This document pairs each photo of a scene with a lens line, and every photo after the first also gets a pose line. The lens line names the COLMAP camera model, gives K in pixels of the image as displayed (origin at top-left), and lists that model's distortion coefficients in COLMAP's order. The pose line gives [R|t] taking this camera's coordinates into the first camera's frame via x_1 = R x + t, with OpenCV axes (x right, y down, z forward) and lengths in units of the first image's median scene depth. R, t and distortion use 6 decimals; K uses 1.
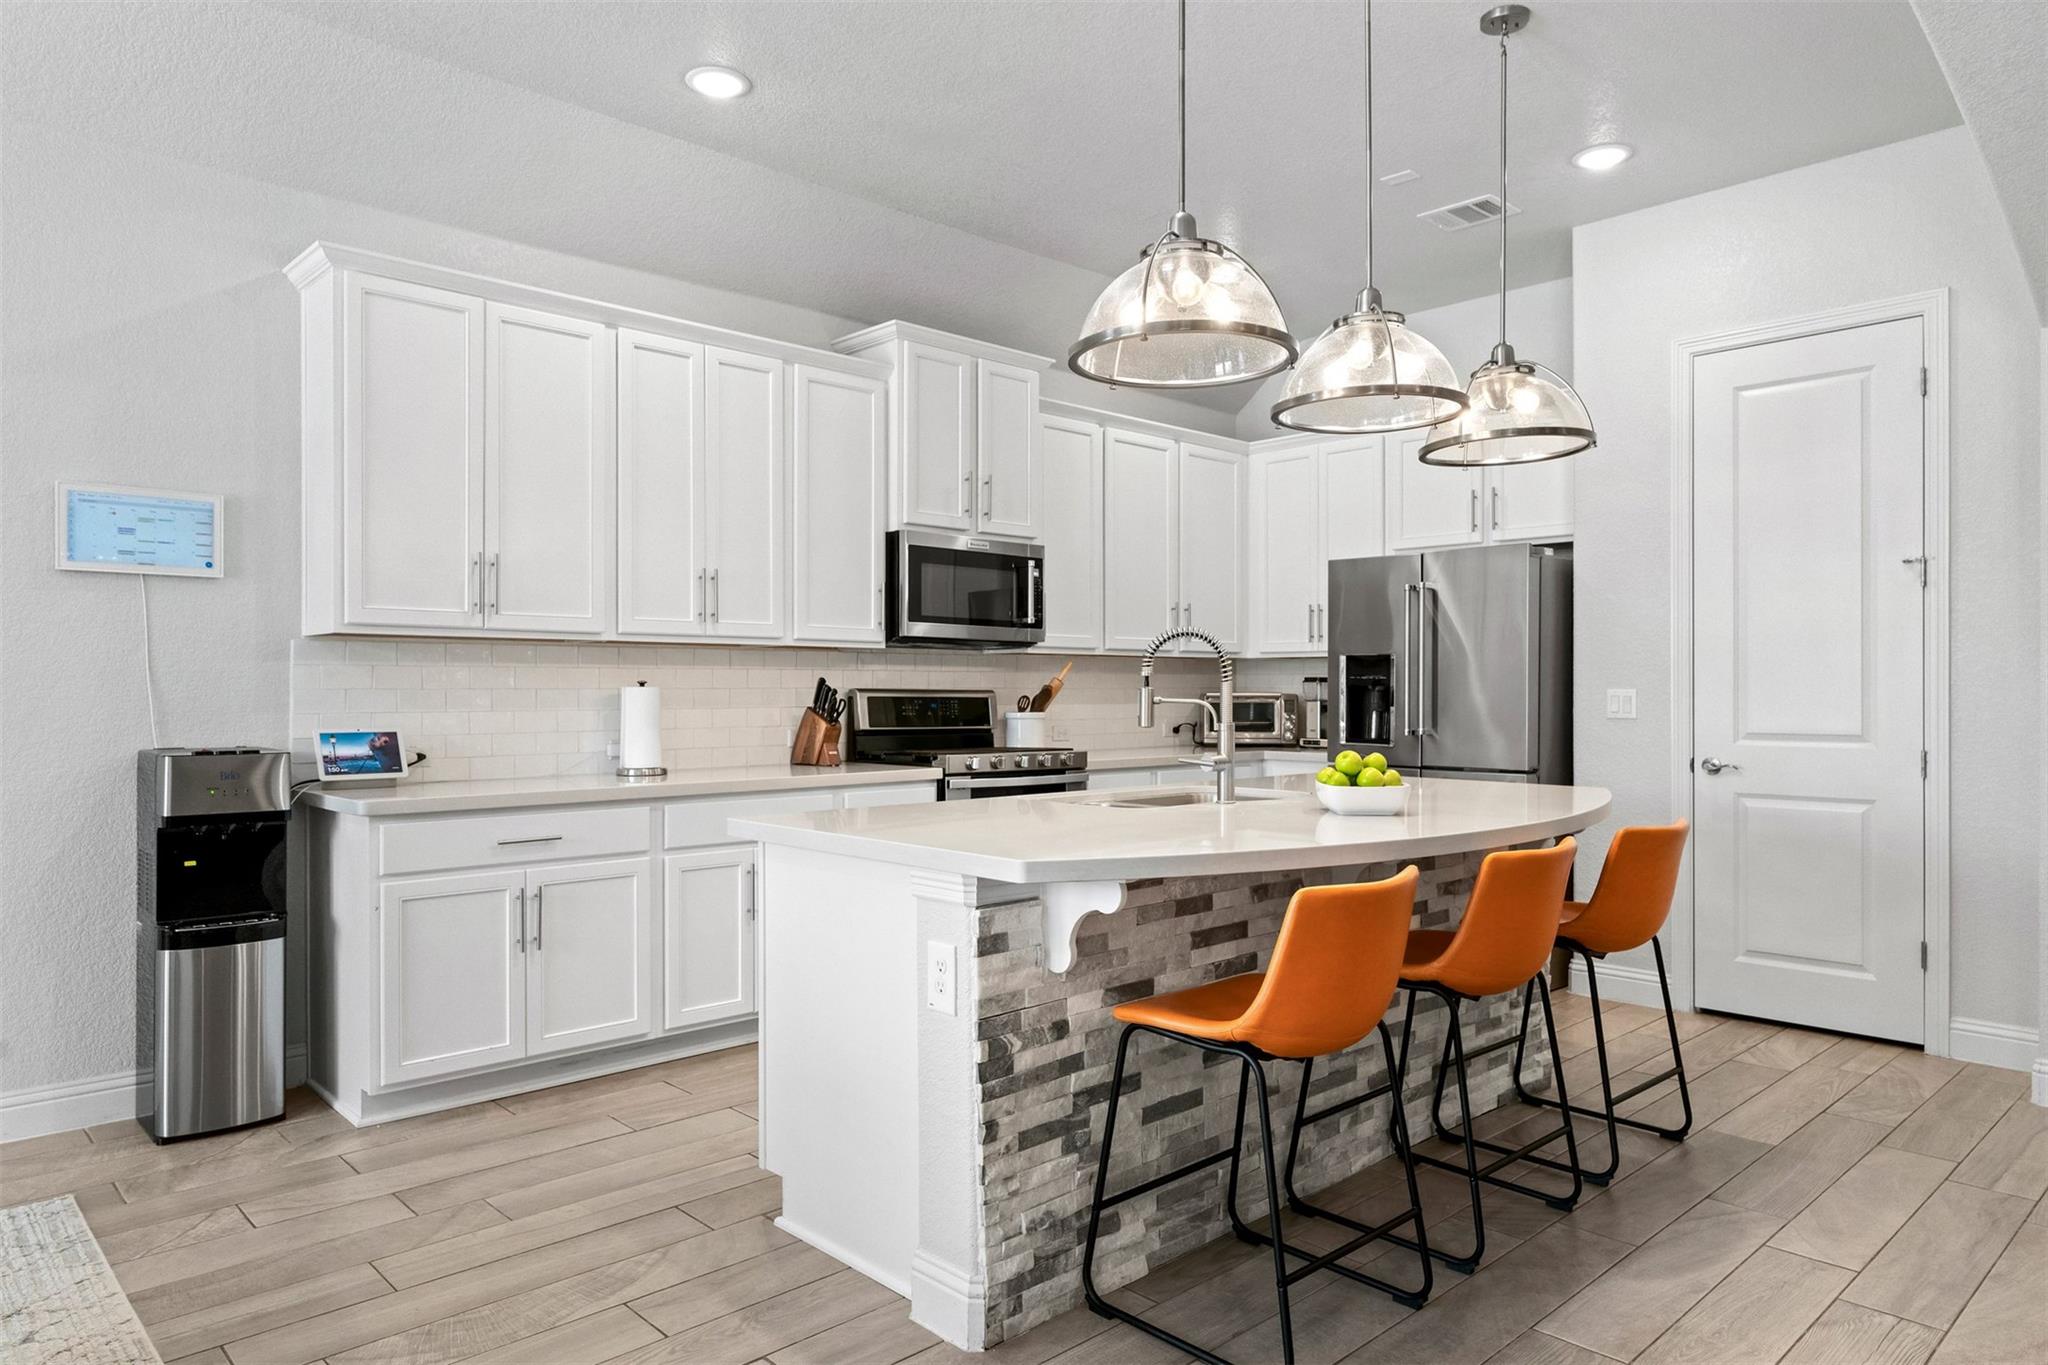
lens RADIAL K [[1346.5, 0, 831.8], [0, 1346.5, 685.2], [0, 0, 1]] dist [-0.000115, 0.000129]
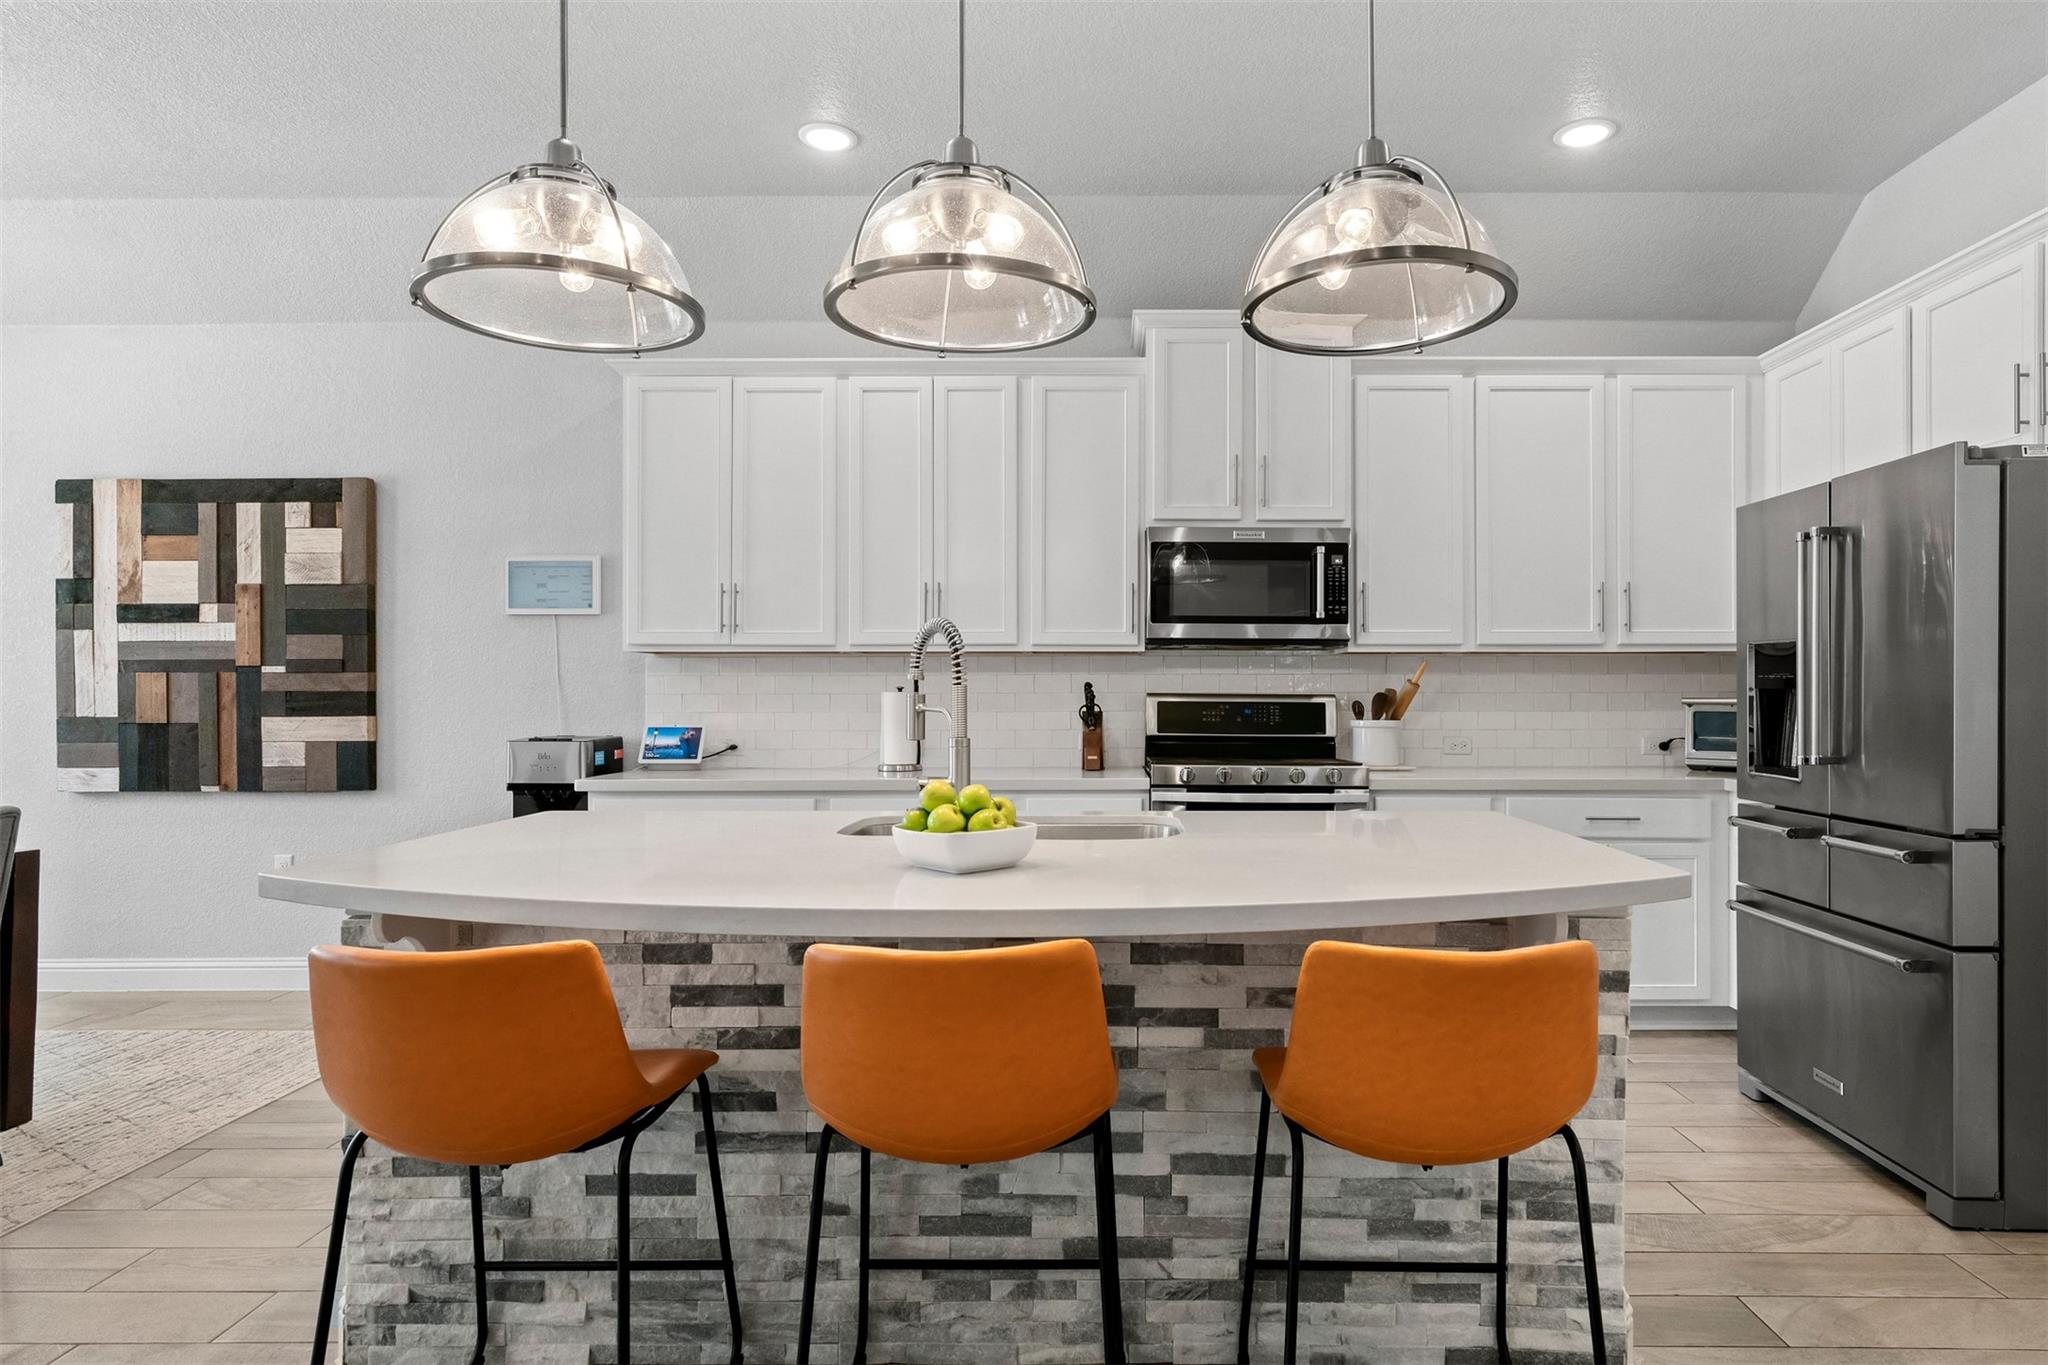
lens RADIAL K [[1084.2, 0, 1032.3], [0, 1084.2, 695.4], [0, 0, 1]] dist [-0.001615, 0.000548]
pose [[0.748000, 0.000561, -0.663699, 0.610397], [0.002929, 0.999987, 0.004146, 0.000743], [0.663693, -0.005045, 0.747988, 0.446833]]
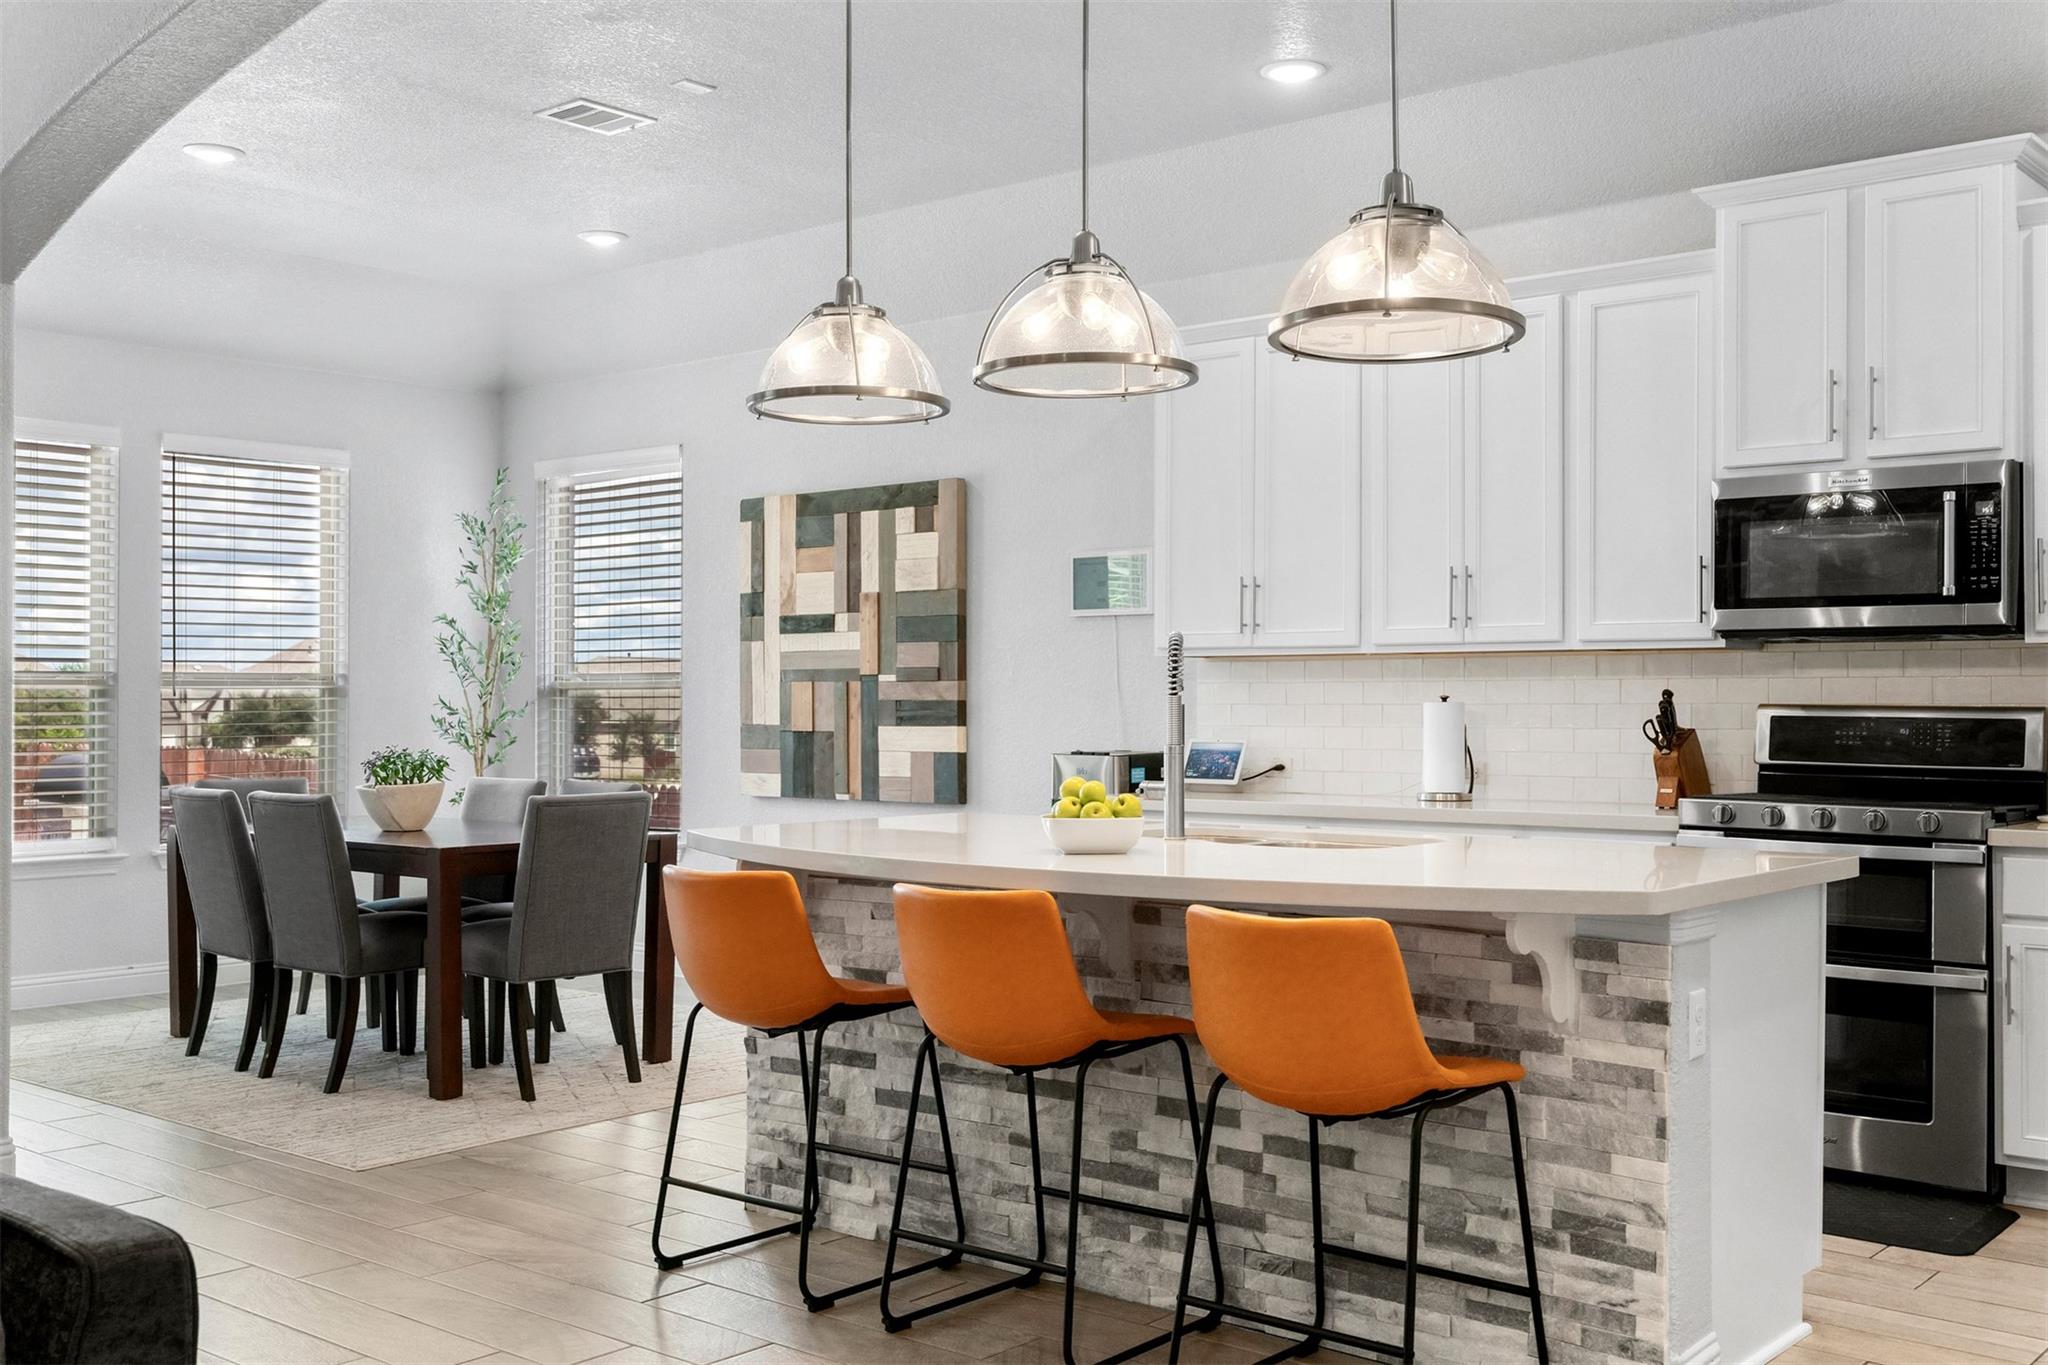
lens RADIAL K [[1960.1, 0, 1024.0], [0, 1960.1, 682.5], [0, 0, 1]] dist [0.001015, 0.003374]
pose [[0.148589, -0.010300, -0.988845, 1.224830], [0.001724, 0.999947, -0.010157, 0.001188], [0.988898, -0.000195, 0.148598, 0.591335]]
